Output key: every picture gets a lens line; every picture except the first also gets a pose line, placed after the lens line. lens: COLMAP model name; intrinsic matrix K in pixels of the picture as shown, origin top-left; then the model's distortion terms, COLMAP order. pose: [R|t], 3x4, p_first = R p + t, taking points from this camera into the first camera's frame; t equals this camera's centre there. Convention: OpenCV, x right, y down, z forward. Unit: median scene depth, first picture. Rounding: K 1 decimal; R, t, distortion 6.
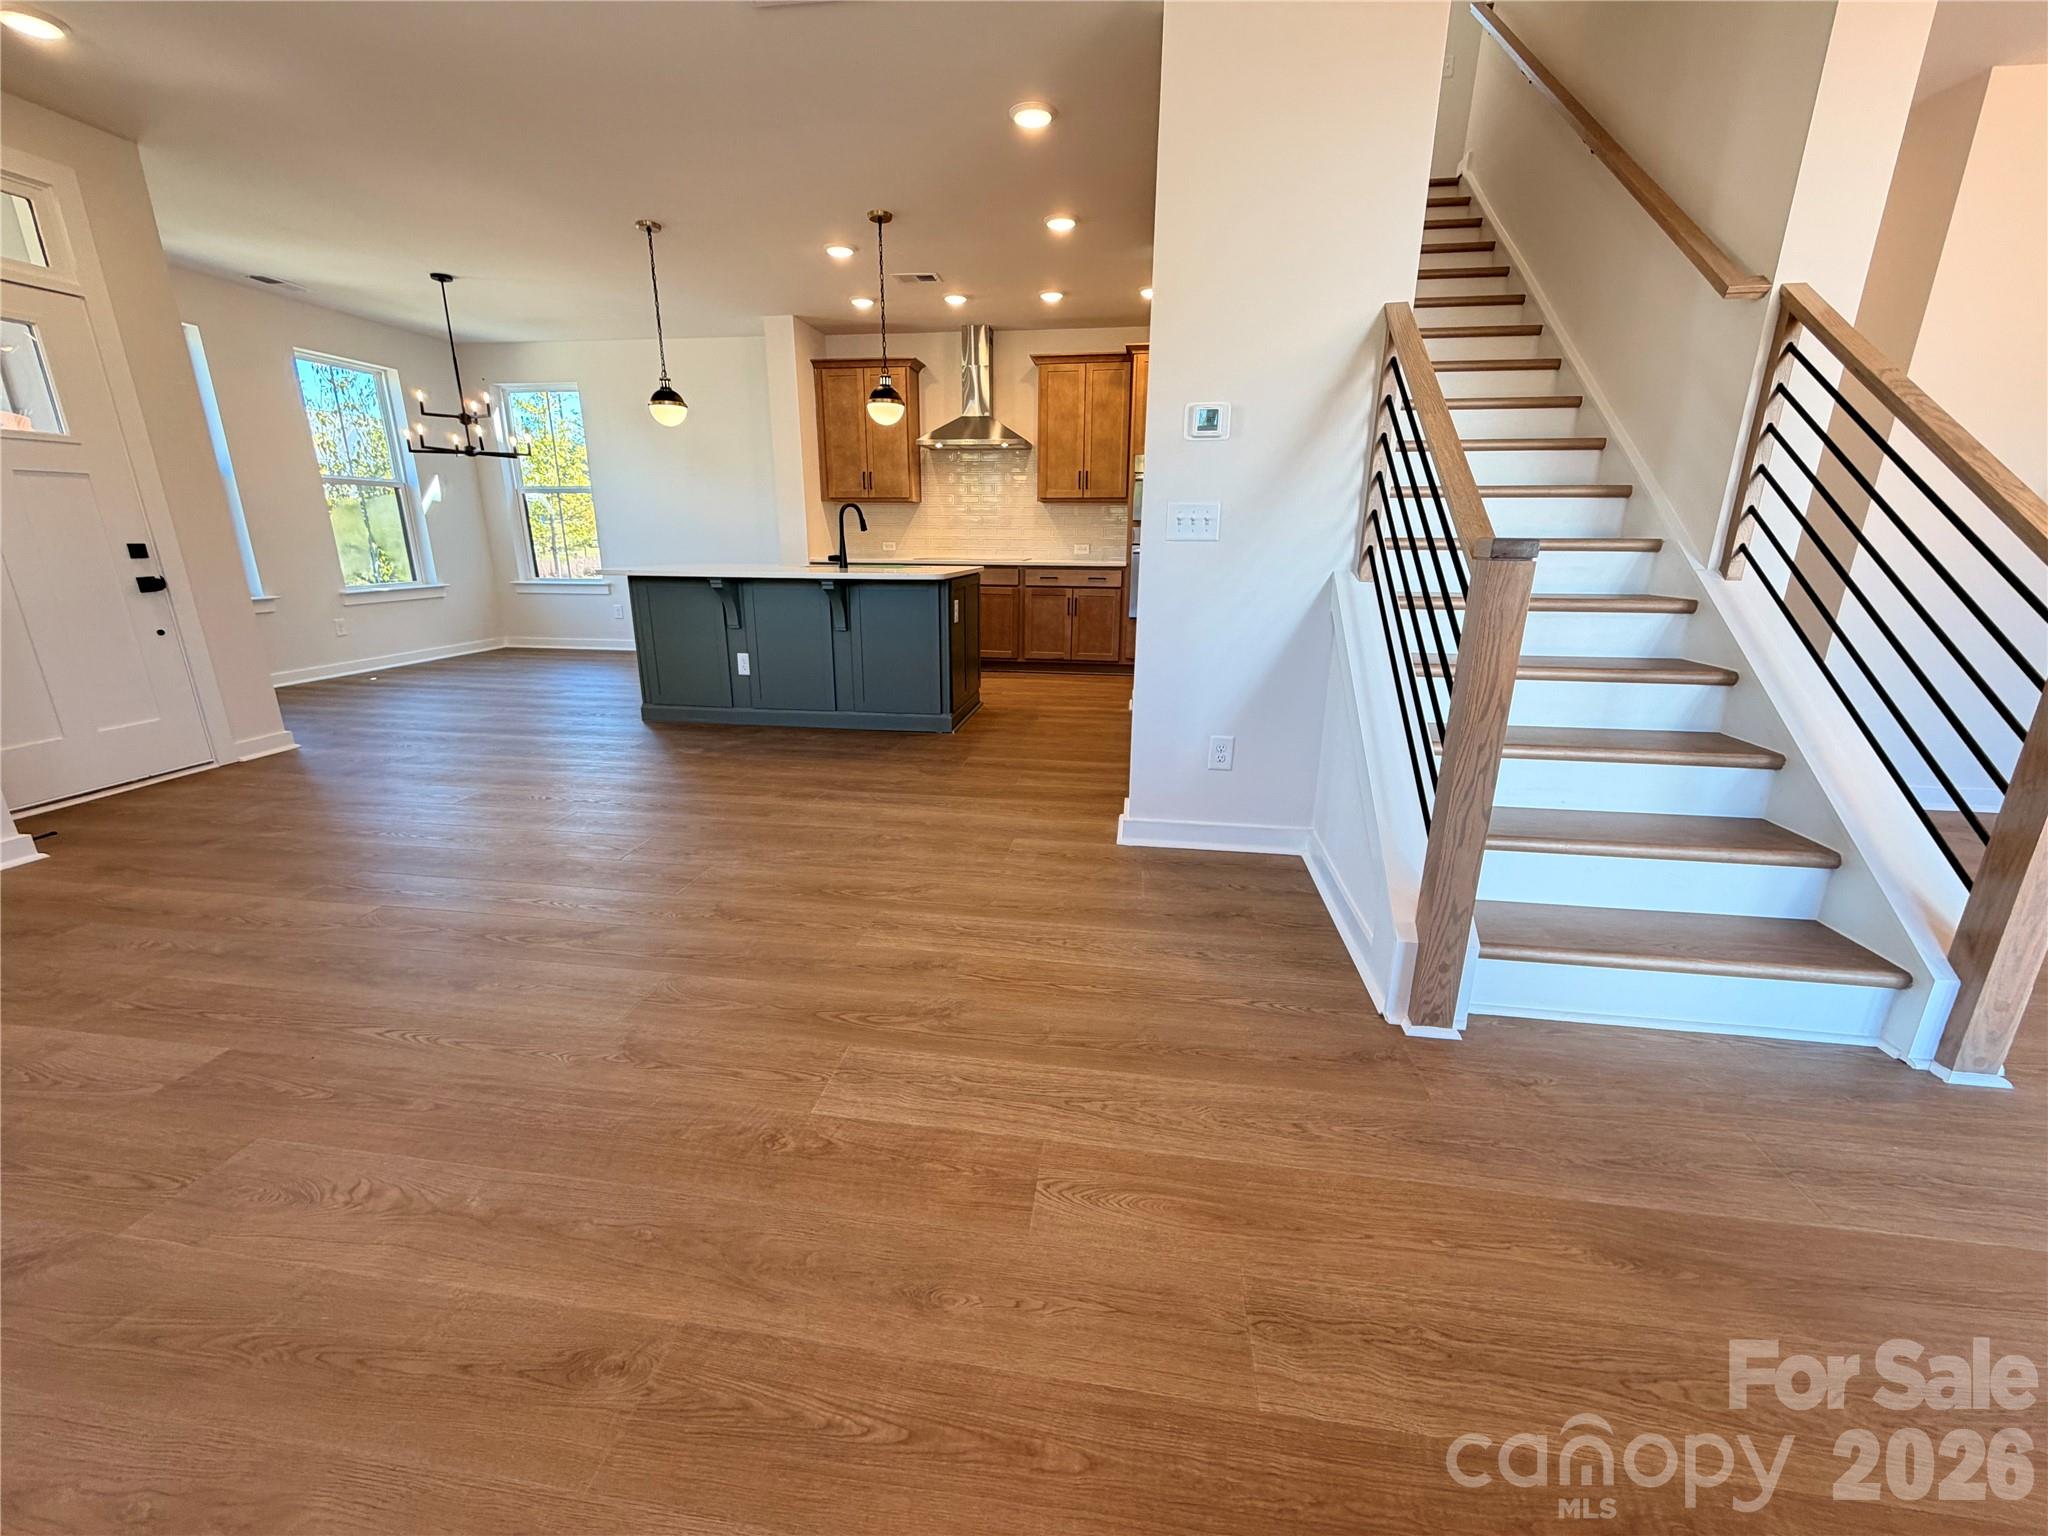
lens RADIAL K [[819.6, 0, 1016.0], [0, 819.6, 768.0], [0, 0, 1]] dist [-0.000280, -0.000221]
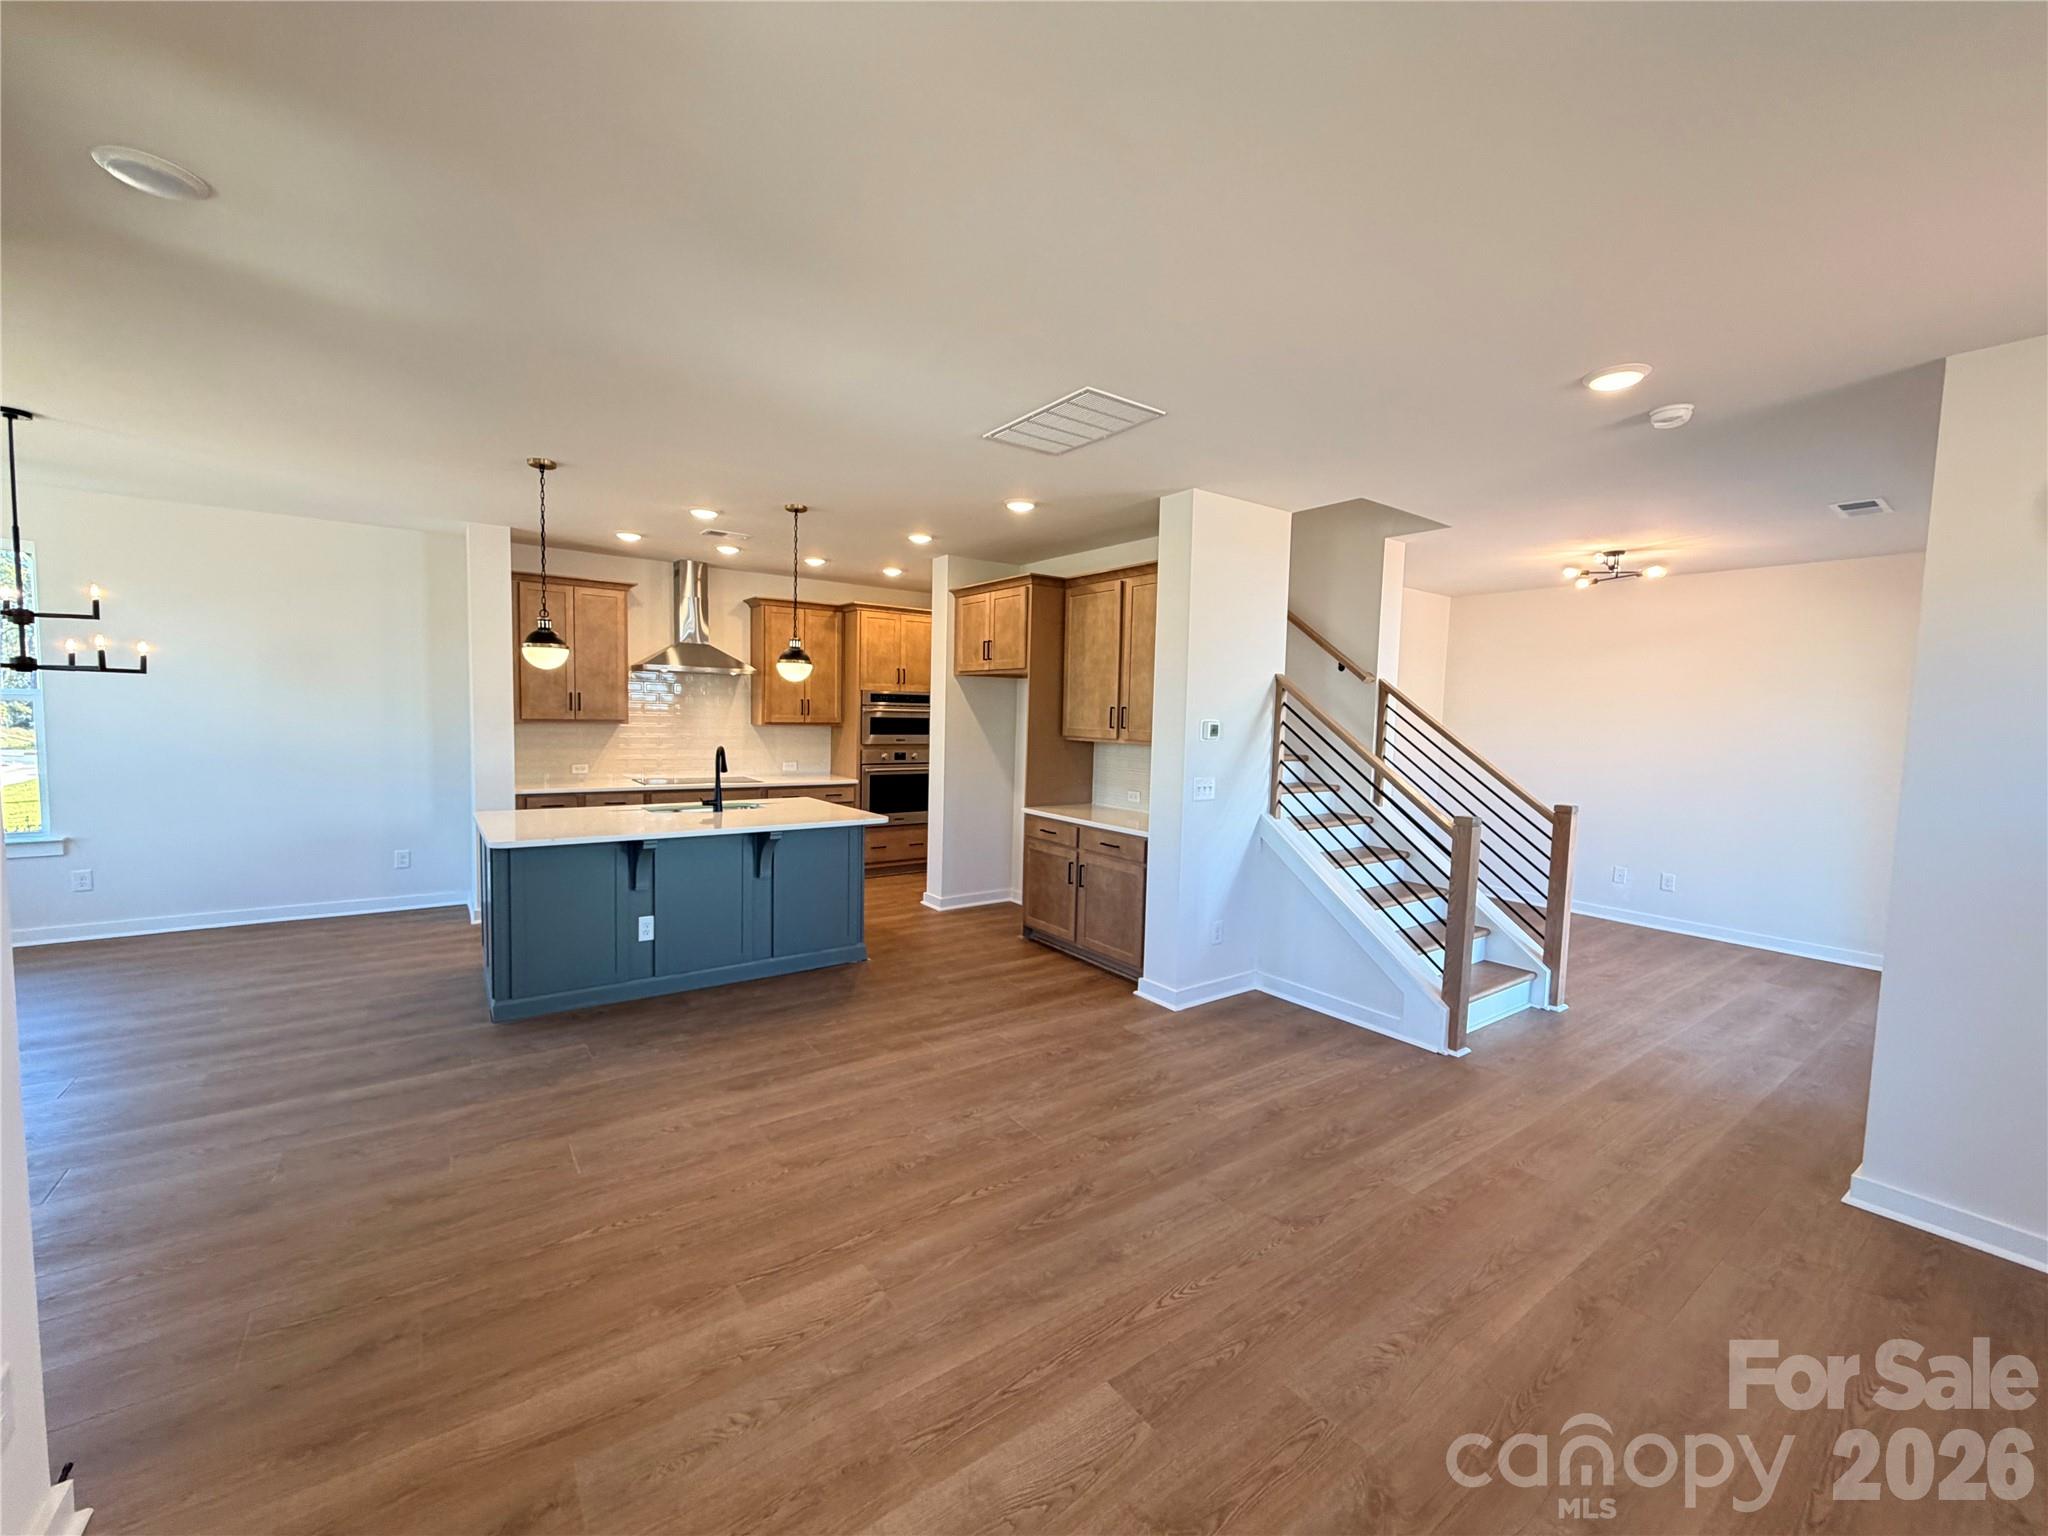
lens RADIAL K [[819.6, 0, 1019.9], [0, 819.6, 768.4], [0, 0, 1]] dist [-0.000280, -0.000221]
pose [[0.717718, -0.036256, 0.695389, -1.125442], [0.171042, 0.977227, -0.125584, -0.199835], [-0.675000, 0.209074, 0.707575, 0.112268]]
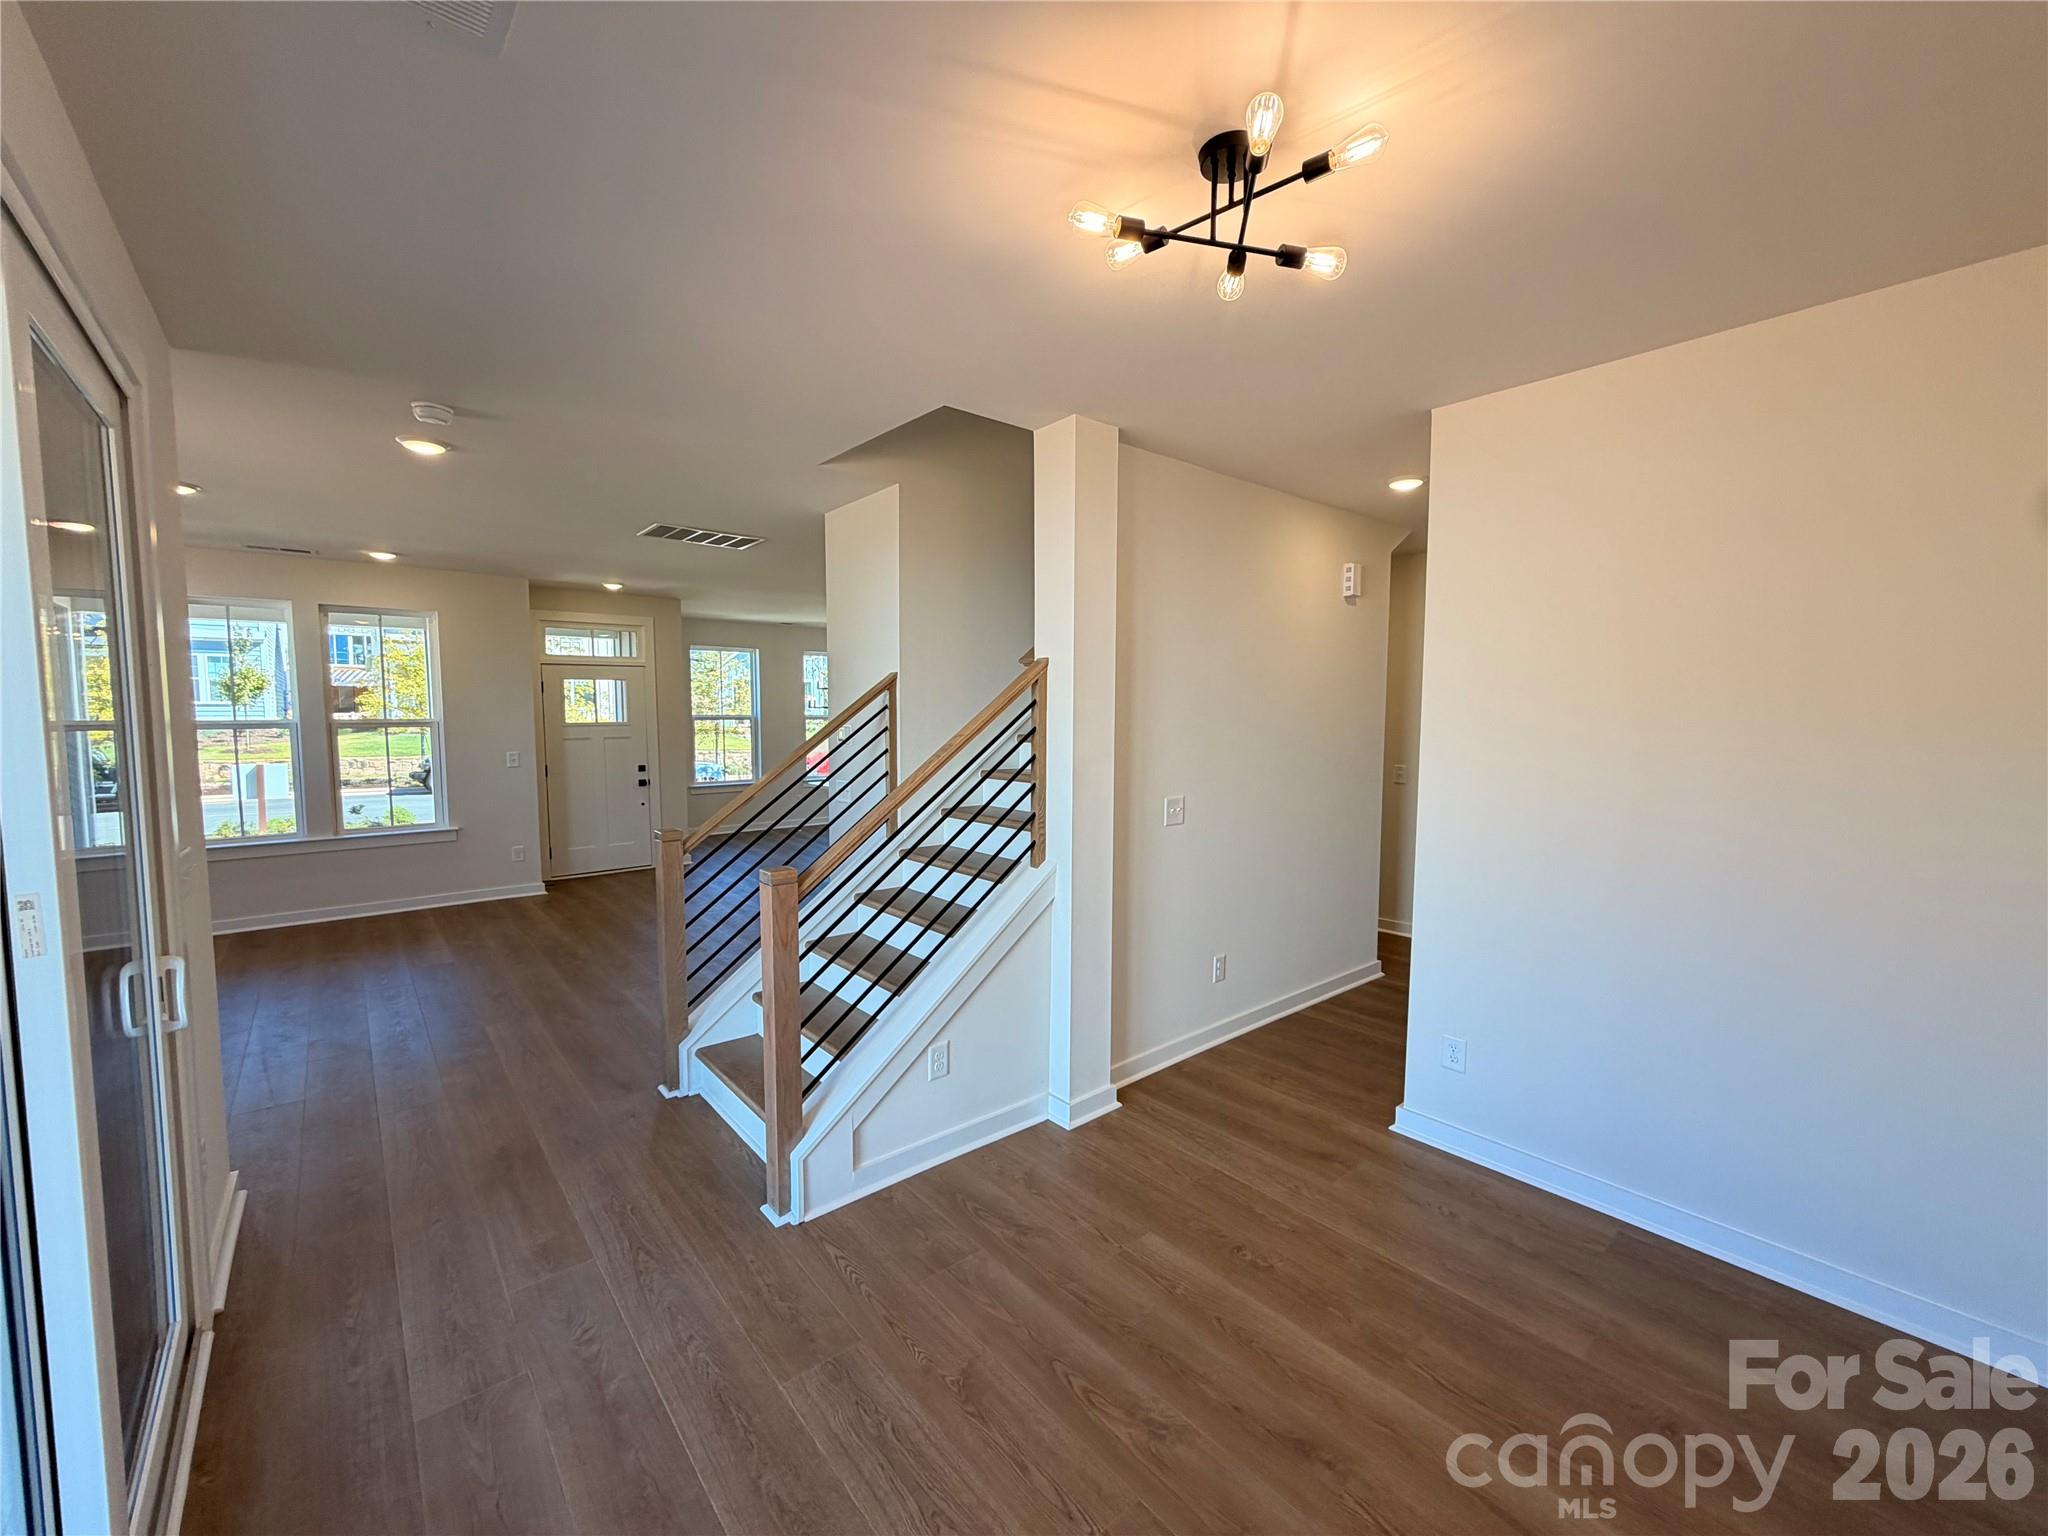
lens RADIAL K [[819.6, 0, 1010.5], [0, 819.6, 765.0], [0, 0, 1]] dist [-0.000280, -0.000221]
pose [[0.741195, 0.040338, -0.670076, 1.544784], [-0.180951, 0.973250, -0.141568, -0.177462], [0.646441, 0.226180, 0.728668, 0.007608]]
